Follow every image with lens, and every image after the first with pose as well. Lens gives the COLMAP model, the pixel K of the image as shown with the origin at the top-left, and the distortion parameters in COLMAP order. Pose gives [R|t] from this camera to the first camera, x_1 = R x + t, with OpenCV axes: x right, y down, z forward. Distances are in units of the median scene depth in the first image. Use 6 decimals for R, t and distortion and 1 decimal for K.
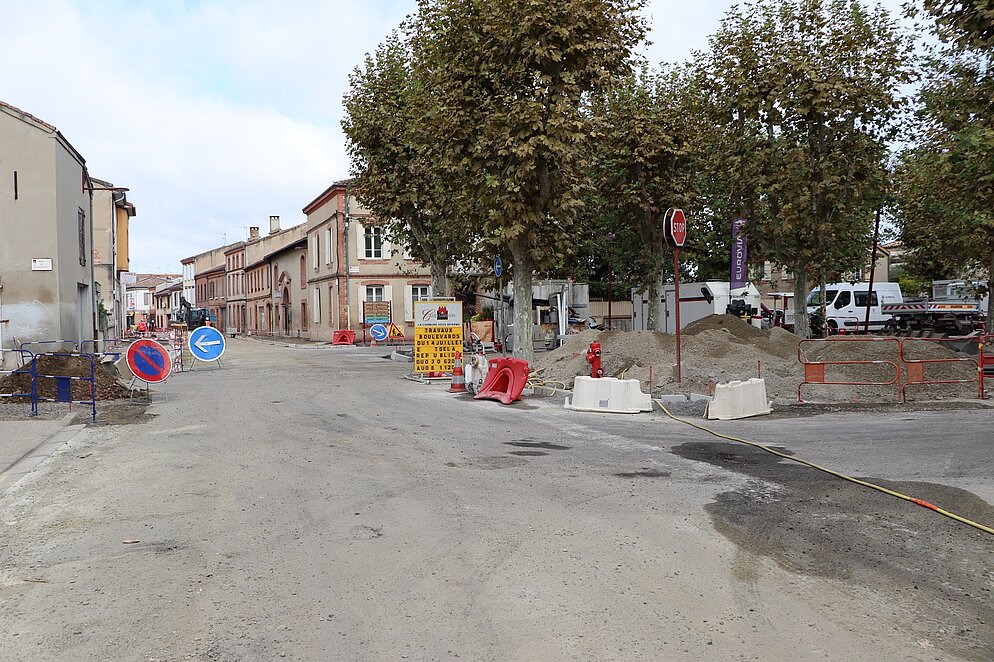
lens RADIAL K [[809.3, 0, 497.0], [0, 809.3, 331.0], [0, 0, 1]] dist [-0.185945, 0.160302]
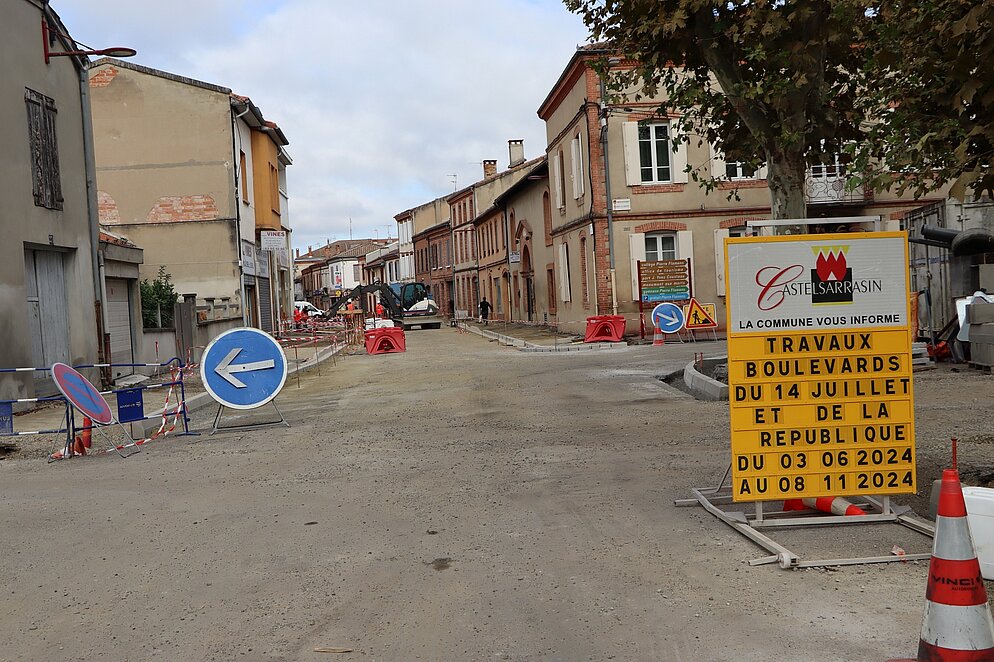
lens RADIAL K [[1090.1, 0, 497.0], [0, 1090.1, 331.0], [0, 0, 1]] dist [-0.011429, -0.004416]
pose [[0.948874, -0.022422, -0.314857, -0.028533], [0.029788, 0.999383, 0.018600, -0.007043], [0.314246, -0.027028, 0.948957, 0.299047]]
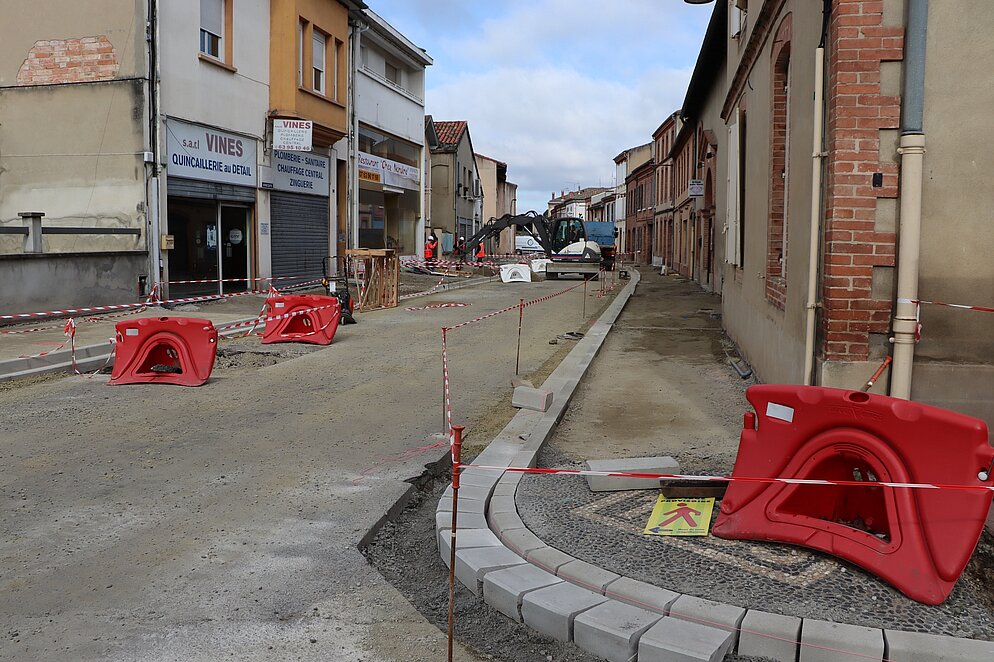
lens RADIAL K [[809.3, 0, 497.0], [0, 809.3, 331.0], [0, 0, 1]] dist [-0.185945, 0.160302]
pose [[0.820055, 0.089494, -0.565244, -0.194468], [-0.036667, 0.993884, 0.104162, -0.017358], [0.571109, -0.064693, 0.818321, 1.010782]]
